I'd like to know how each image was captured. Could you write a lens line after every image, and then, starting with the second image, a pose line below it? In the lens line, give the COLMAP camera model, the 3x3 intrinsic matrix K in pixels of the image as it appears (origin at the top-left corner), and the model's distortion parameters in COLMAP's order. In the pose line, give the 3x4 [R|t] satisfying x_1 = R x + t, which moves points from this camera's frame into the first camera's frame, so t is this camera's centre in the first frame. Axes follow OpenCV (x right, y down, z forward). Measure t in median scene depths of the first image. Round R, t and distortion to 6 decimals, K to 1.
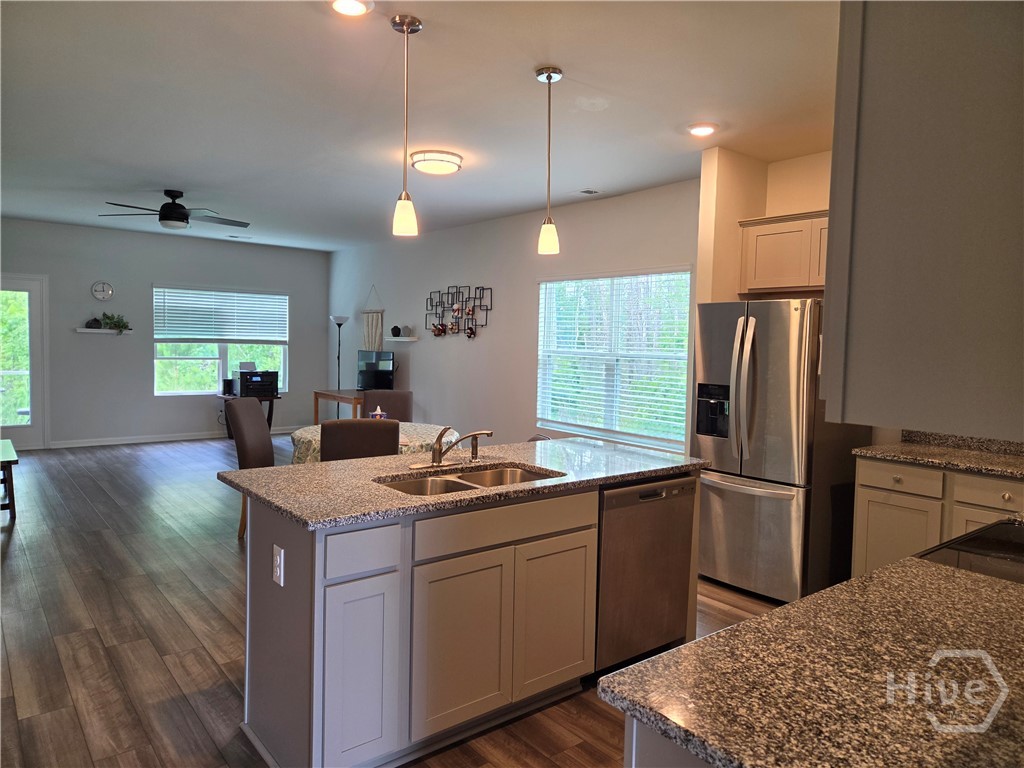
lens RADIAL K [[680.0, 0, 528.0], [0, 680.0, 378.4], [0, 0, 1]] dist [0.002611, -0.006647]
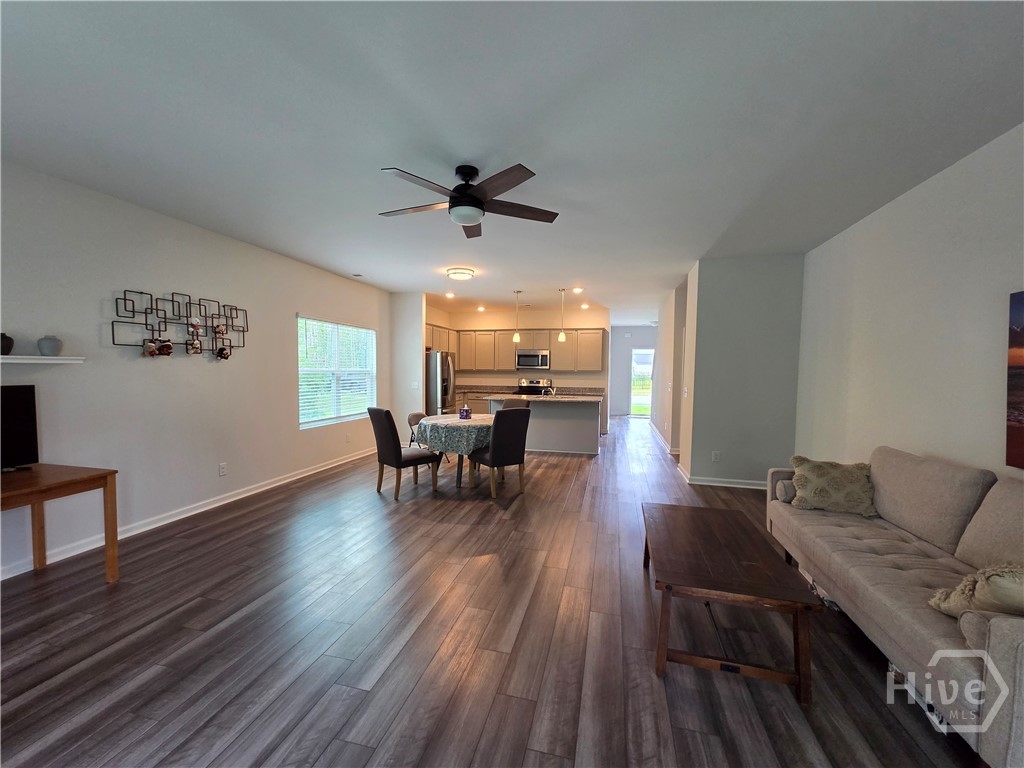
lens RADIAL K [[422.4, 0, 509.3], [0, 422.4, 390.8], [0, 0, 1]] dist [0.000567, -0.000130]
pose [[-0.585666, -0.072542, 0.807300, -0.715299], [0.021102, 0.994285, 0.104653, -0.064297], [-0.810278, 0.078327, -0.580788, 0.953850]]
